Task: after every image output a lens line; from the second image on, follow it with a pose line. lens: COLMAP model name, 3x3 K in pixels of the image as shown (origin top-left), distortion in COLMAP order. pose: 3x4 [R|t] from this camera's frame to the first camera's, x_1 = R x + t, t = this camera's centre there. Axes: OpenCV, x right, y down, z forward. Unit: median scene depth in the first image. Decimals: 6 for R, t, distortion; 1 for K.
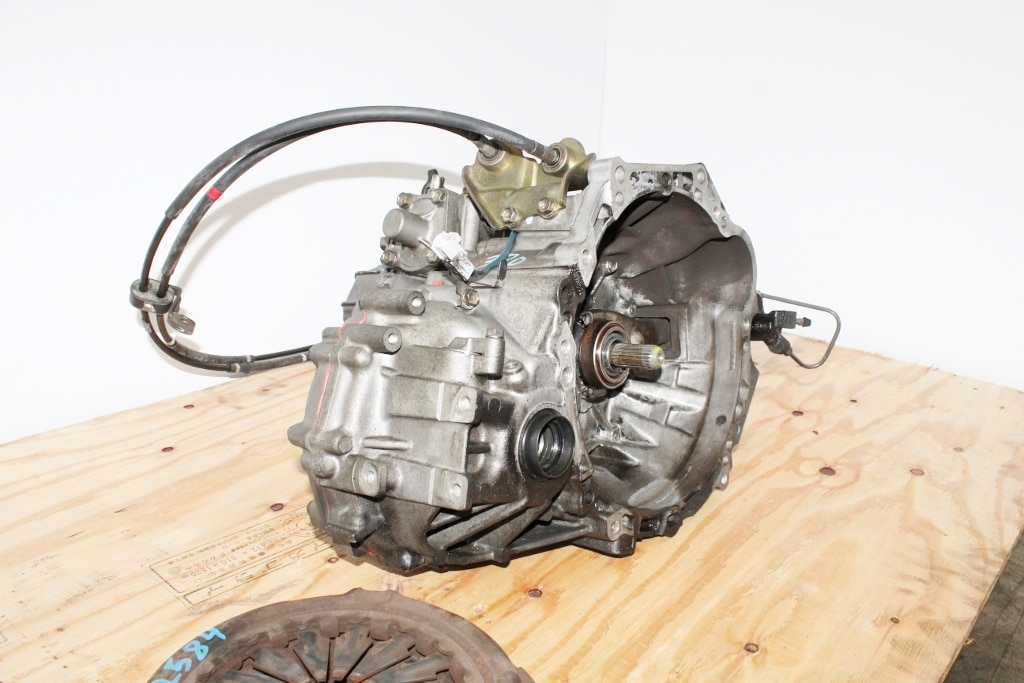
lens RADIAL K [[844.1, 0, 510.7], [0, 844.1, 347.0], [0, 0, 1]] dist [-0.157167, 0.127113]
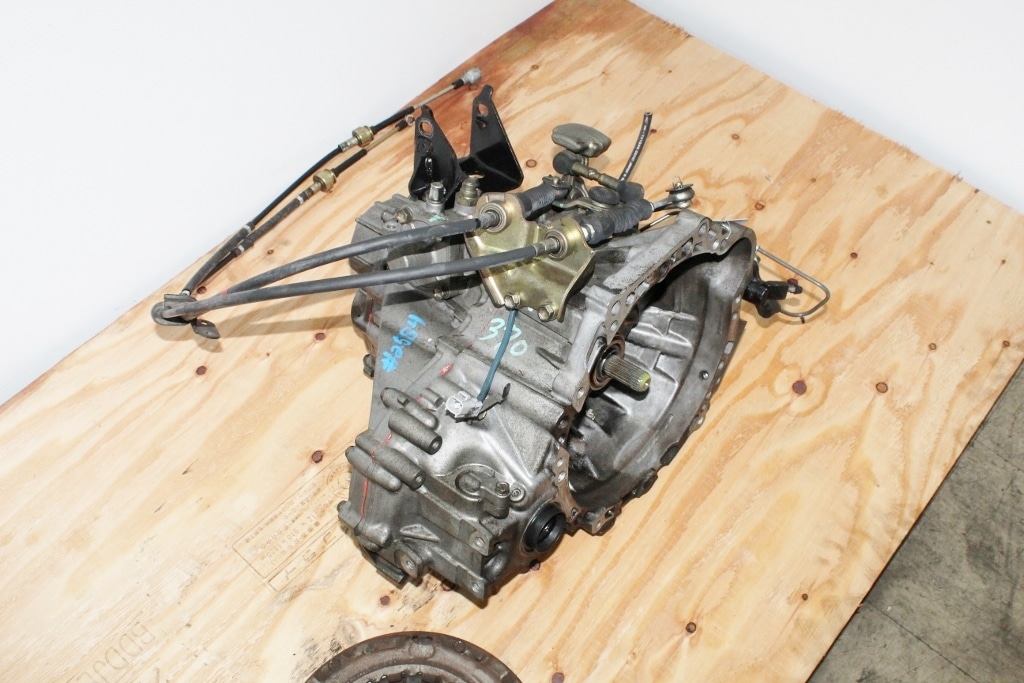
lens RADIAL K [[984.7, 0, 510.0], [0, 984.7, 359.0], [0, 0, 1]] dist [-0.092905, 0.000000]
pose [[0.999906, -0.012654, -0.005310, 0.001850], [0.013258, 0.790810, 0.611918, -0.905364], [-0.003545, -0.611931, 0.790904, -0.020788]]
